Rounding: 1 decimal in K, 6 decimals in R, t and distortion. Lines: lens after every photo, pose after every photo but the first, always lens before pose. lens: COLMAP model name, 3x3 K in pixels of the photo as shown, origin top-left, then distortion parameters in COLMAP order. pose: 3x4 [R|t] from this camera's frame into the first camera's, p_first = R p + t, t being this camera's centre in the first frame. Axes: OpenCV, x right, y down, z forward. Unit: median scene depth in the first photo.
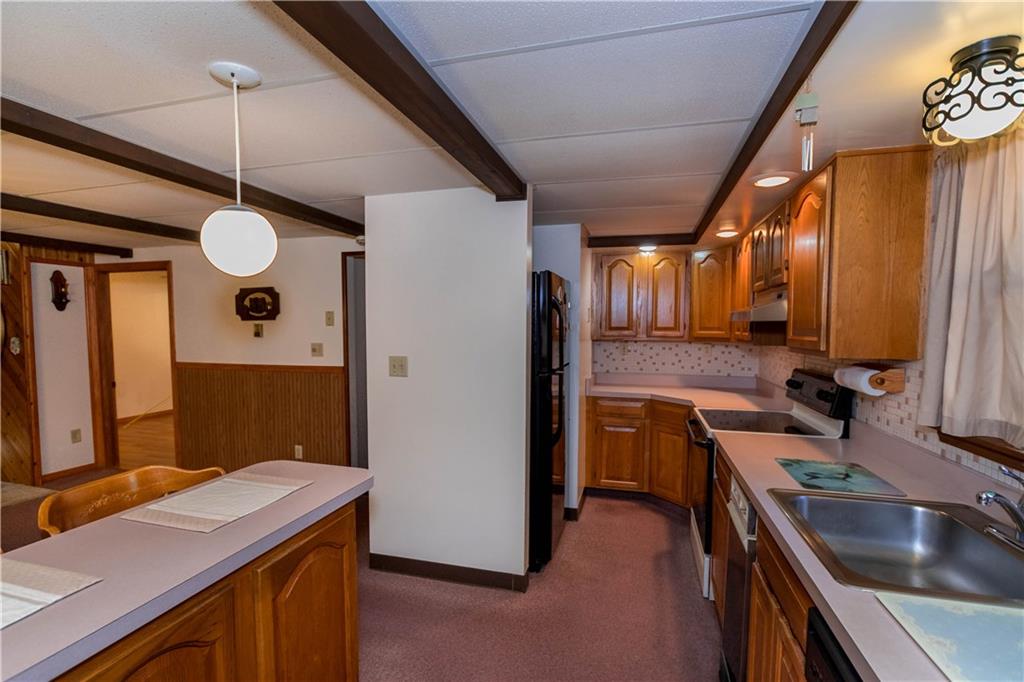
lens RADIAL K [[483.6, 0, 501.1], [0, 483.6, 357.7], [0, 0, 1]] dist [-0.003769, 0.000883]
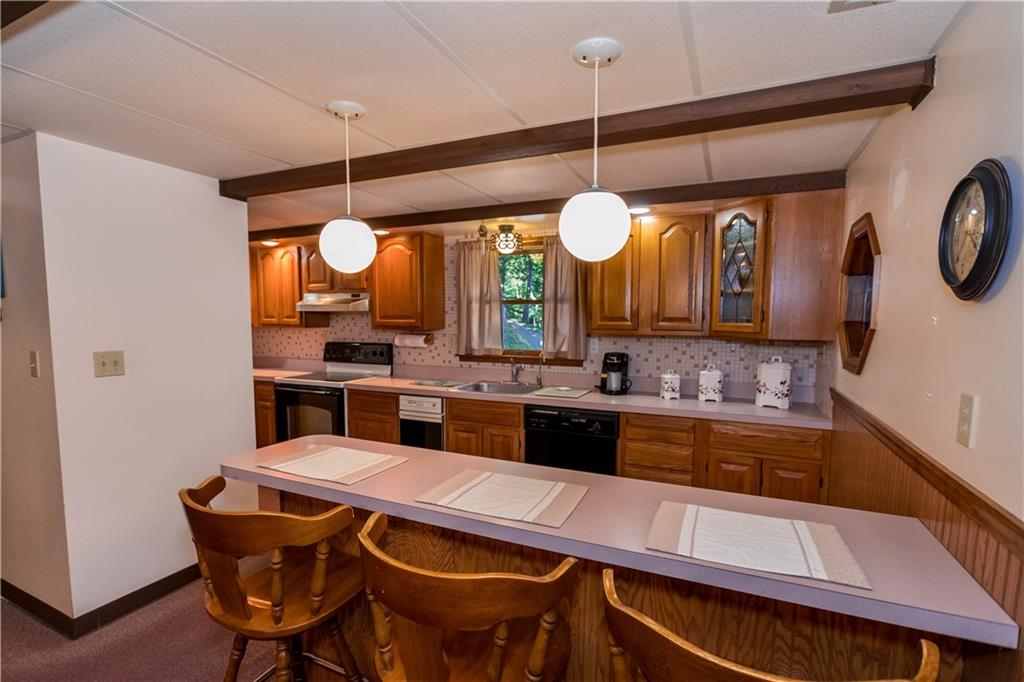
lens RADIAL K [[483.6, 0, 501.1], [0, 483.6, 357.7], [0, 0, 1]] dist [-0.003769, 0.000883]
pose [[0.164127, -0.086346, 0.982653, -0.903441], [0.059396, 0.995219, 0.077530, -0.015501], [-0.984649, 0.045641, 0.168471, 0.221974]]
